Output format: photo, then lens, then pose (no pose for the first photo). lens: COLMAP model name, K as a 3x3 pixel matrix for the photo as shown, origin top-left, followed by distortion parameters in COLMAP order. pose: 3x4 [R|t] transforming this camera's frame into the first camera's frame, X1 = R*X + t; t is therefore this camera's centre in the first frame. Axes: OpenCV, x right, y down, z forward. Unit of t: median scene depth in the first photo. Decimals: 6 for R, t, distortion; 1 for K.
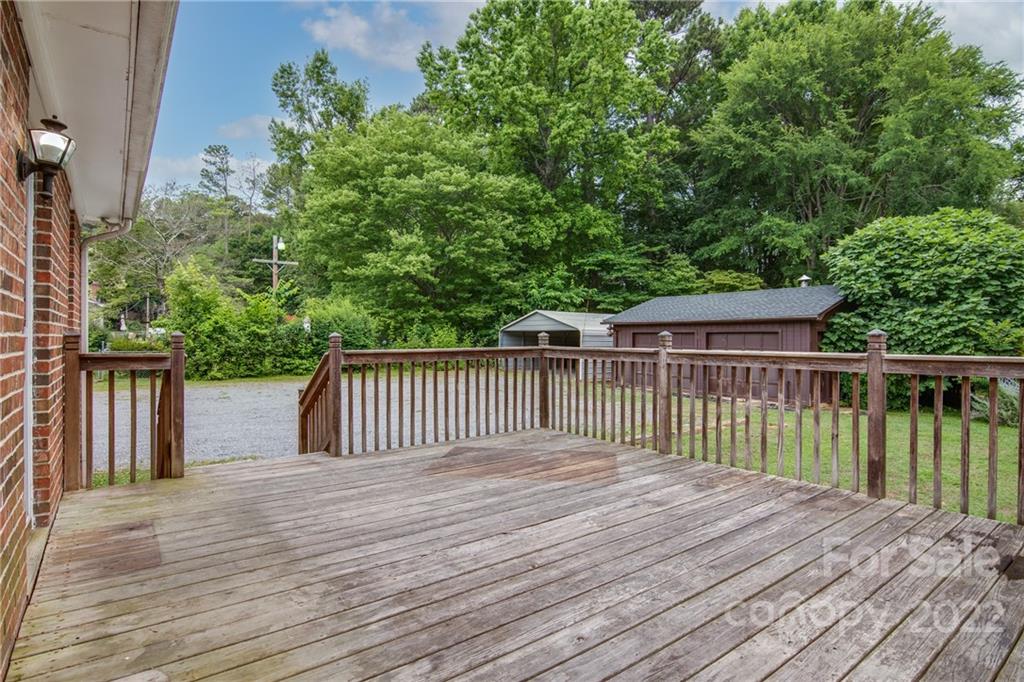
lens RADIAL K [[520.9, 0, 508.9], [0, 520.9, 337.5], [0, 0, 1]] dist [0.003079, -0.008831]
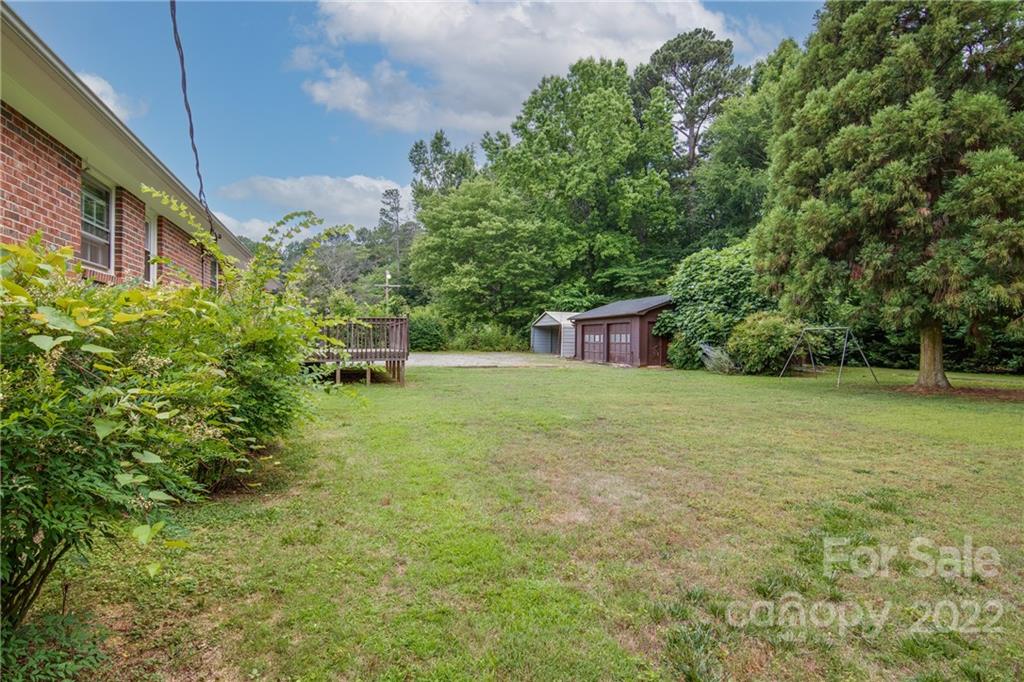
lens RADIAL K [[520.9, 0, 513.9], [0, 520.9, 340.4], [0, 0, 1]] dist [0.003079, -0.008831]
pose [[0.948590, 0.000135, -0.316506, 0.399094], [-0.000032, 1.000000, 0.000332, 0.026667], [0.316506, -0.000305, 0.948590, -0.397331]]
